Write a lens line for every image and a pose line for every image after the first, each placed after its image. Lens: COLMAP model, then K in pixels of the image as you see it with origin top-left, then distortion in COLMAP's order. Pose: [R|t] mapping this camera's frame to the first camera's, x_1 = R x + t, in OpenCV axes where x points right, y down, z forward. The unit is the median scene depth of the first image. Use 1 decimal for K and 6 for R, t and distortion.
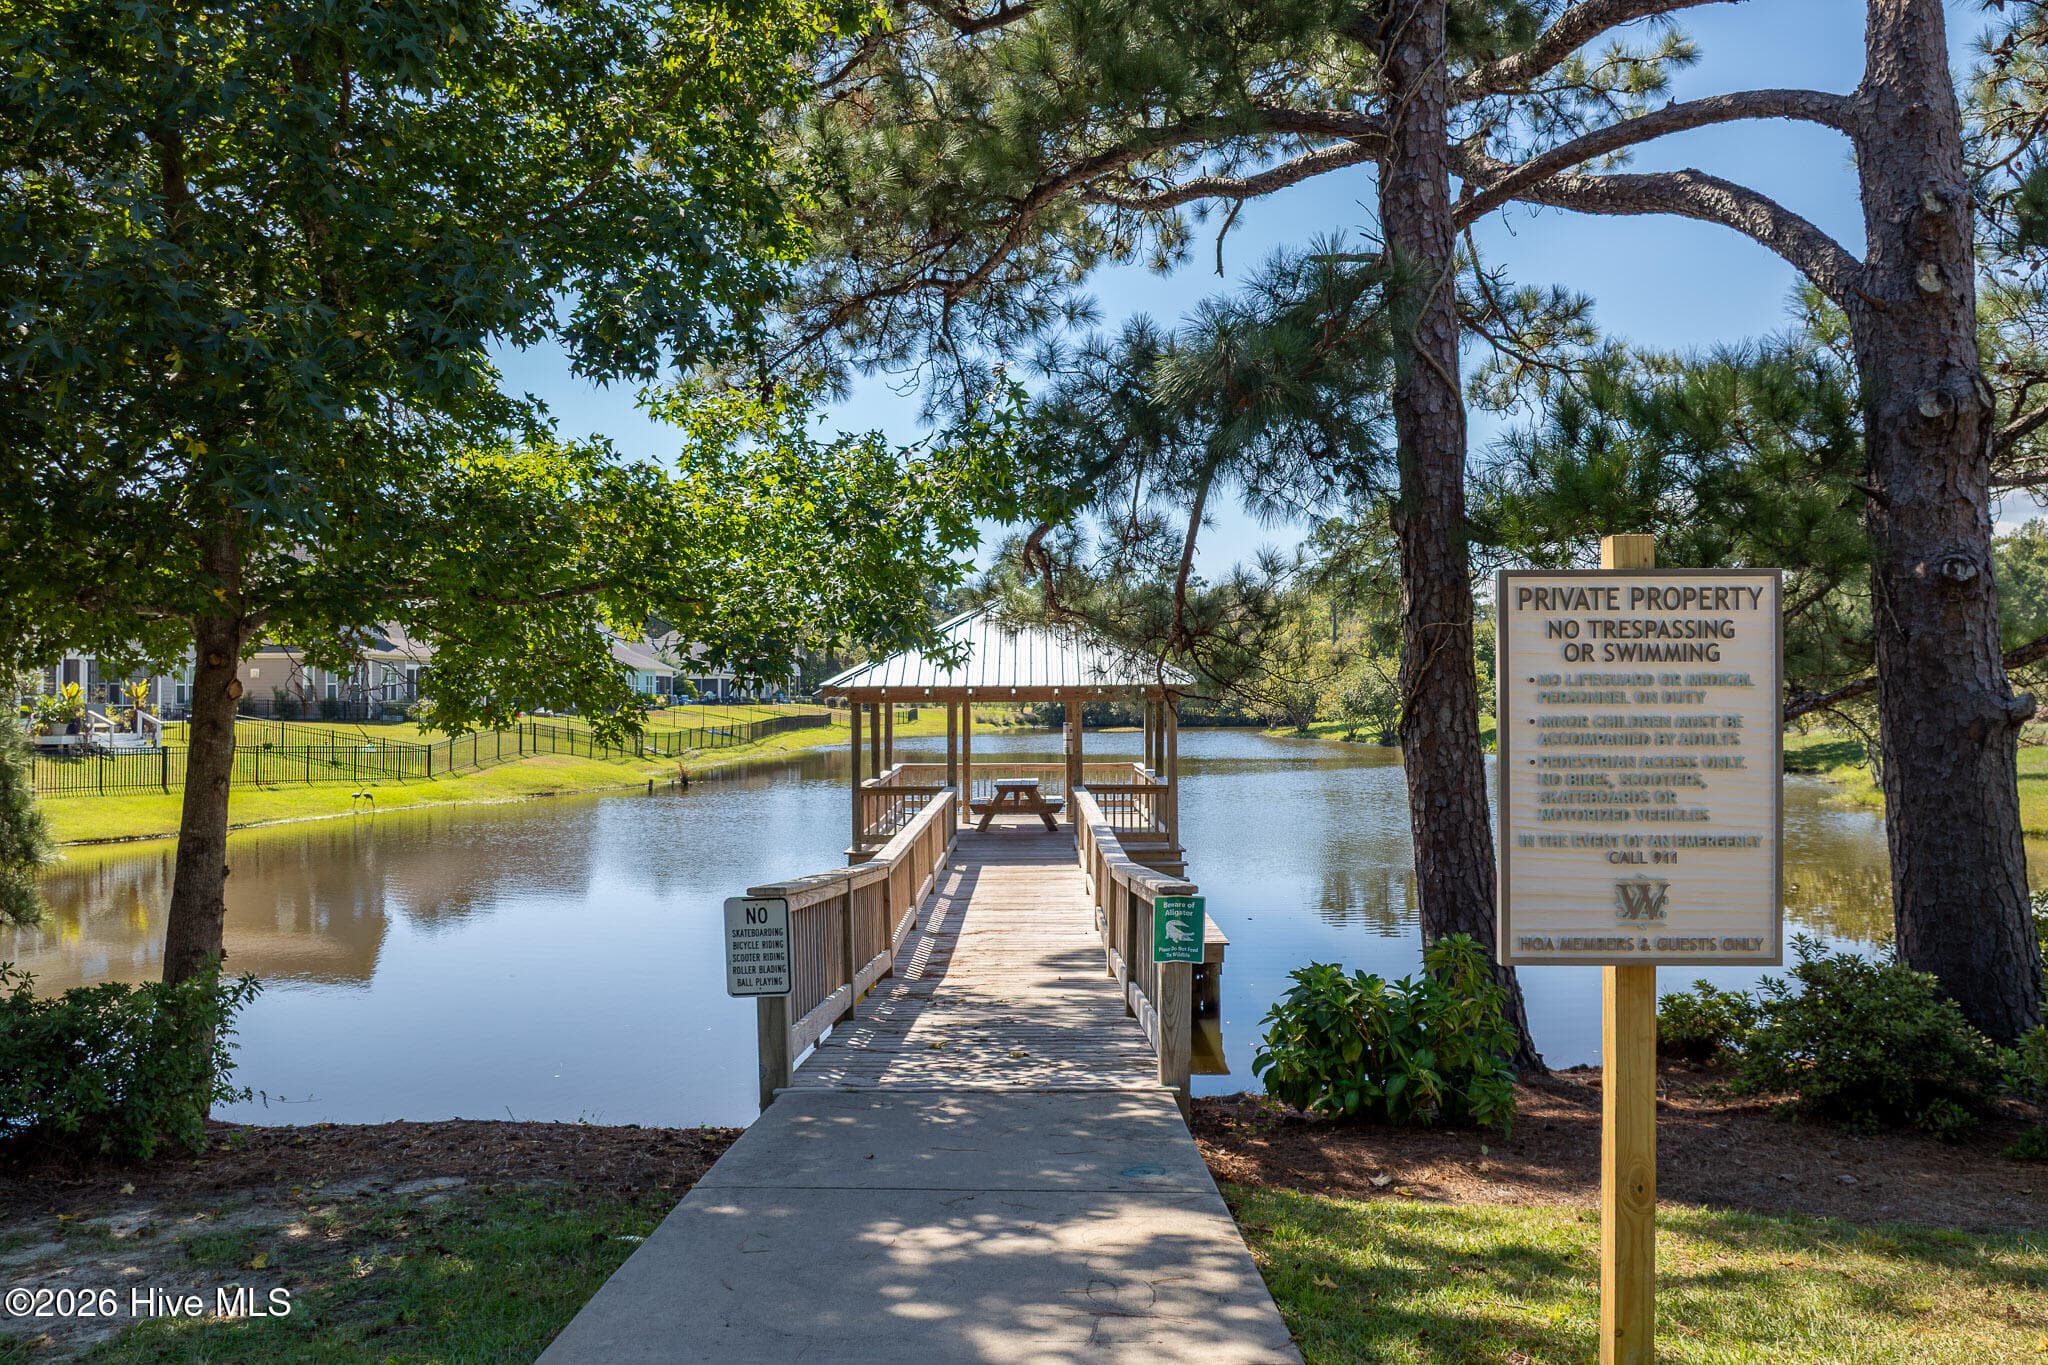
lens RADIAL K [[1437.5, 0, 1024.0], [0, 1437.5, 682.5], [0, 0, 1]] dist [-0.033374, -0.001794]
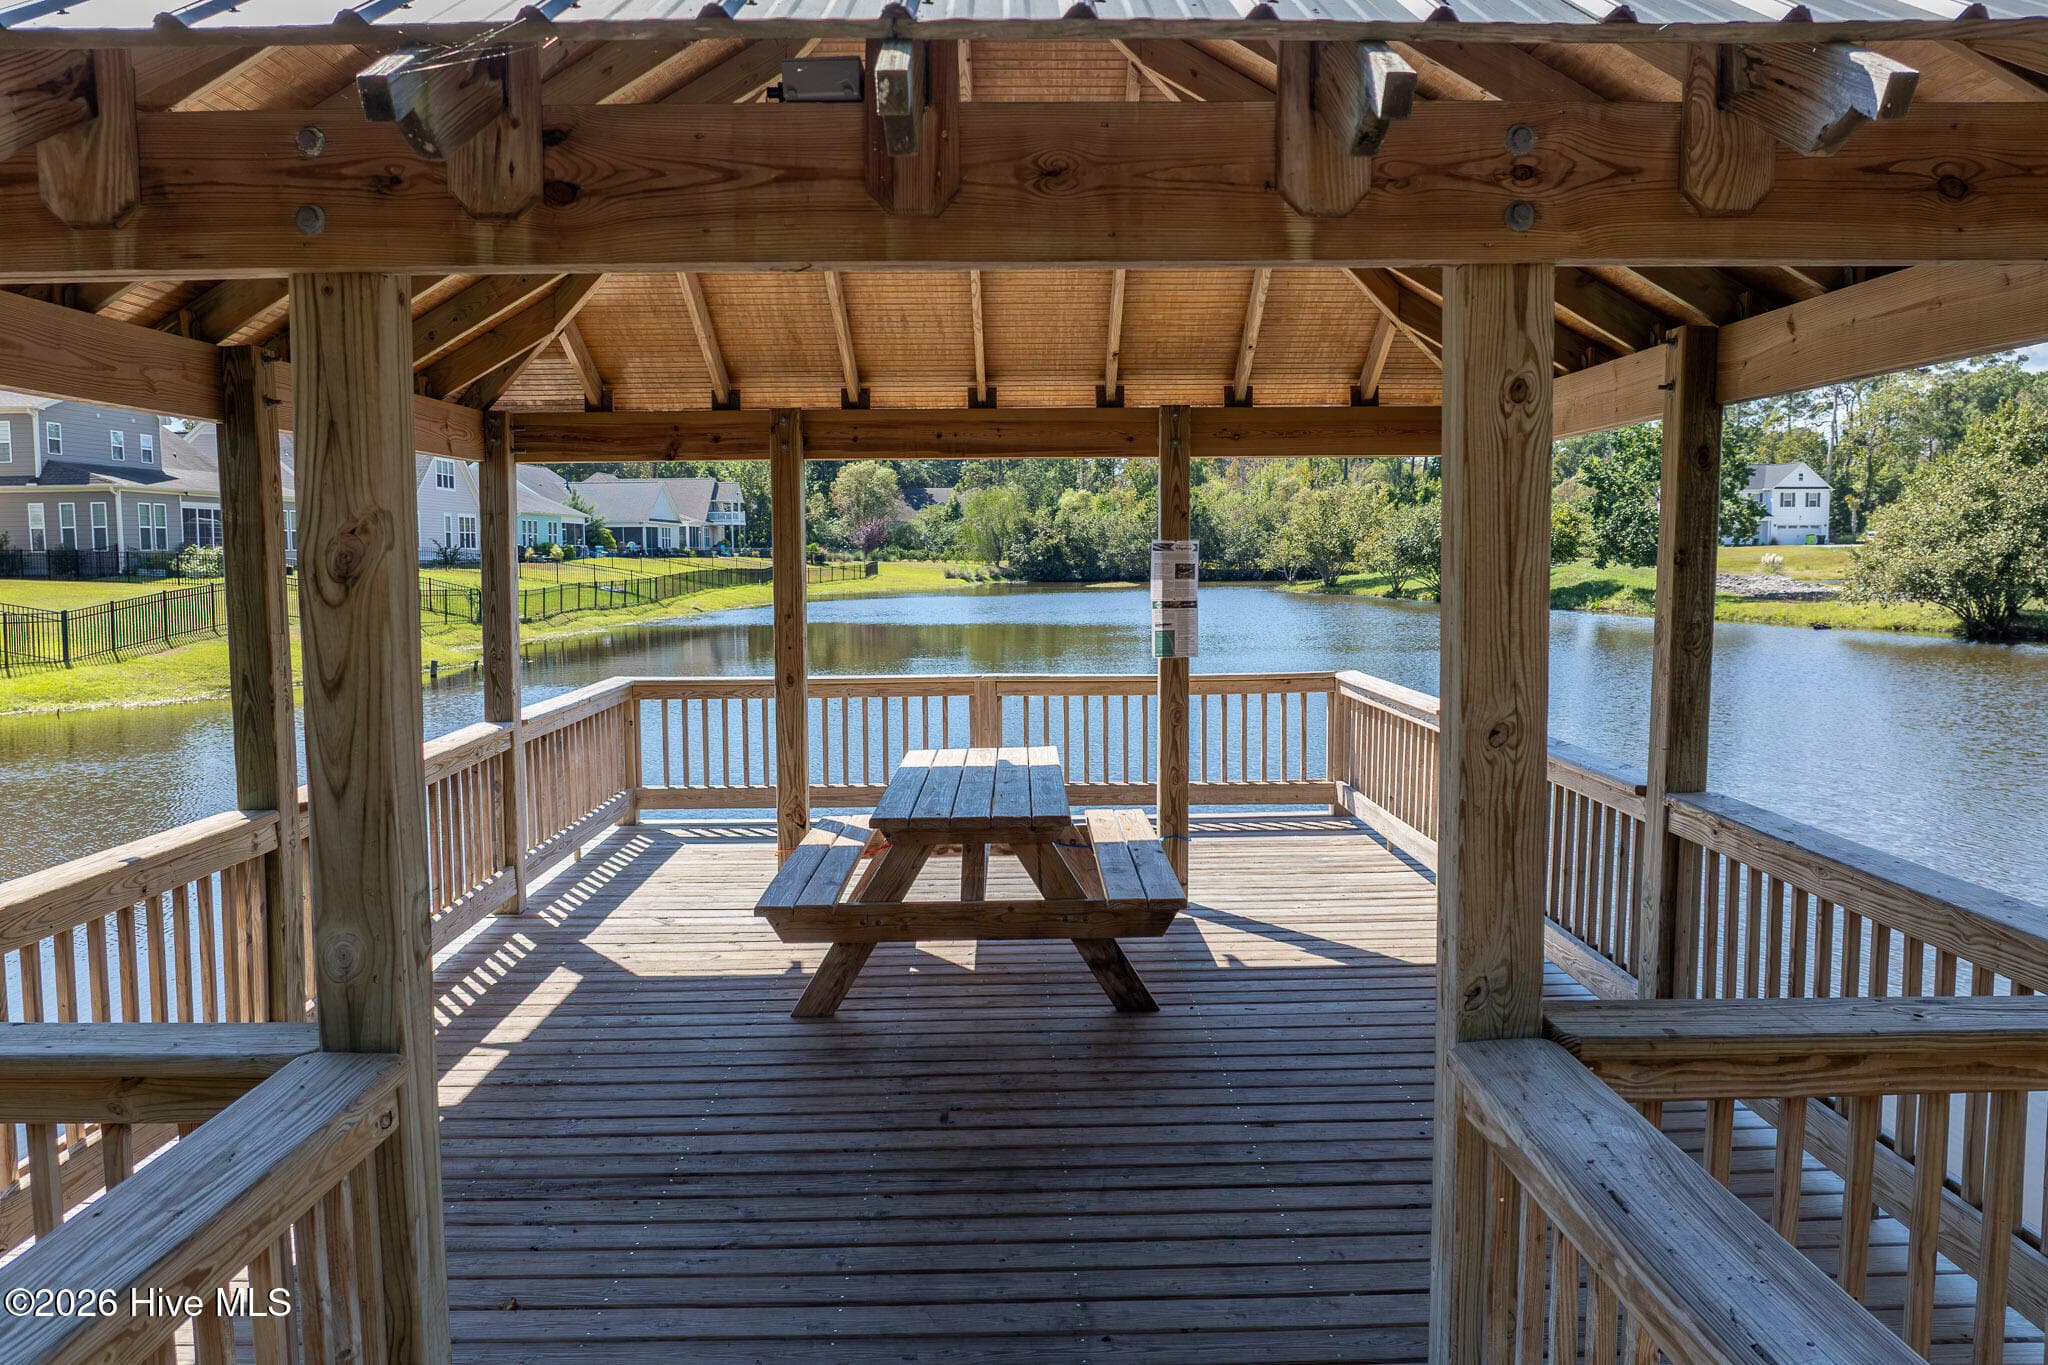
lens RADIAL K [[1437.5, 0, 1024.0], [0, 1437.5, 682.5], [0, 0, 1]] dist [-0.033374, -0.001794]
pose [[0.999850, -0.004839, 0.016615, -0.000185], [0.003157, 0.995000, 0.099820, 0.006620], [-0.017015, -0.099753, 0.994867, 0.176346]]
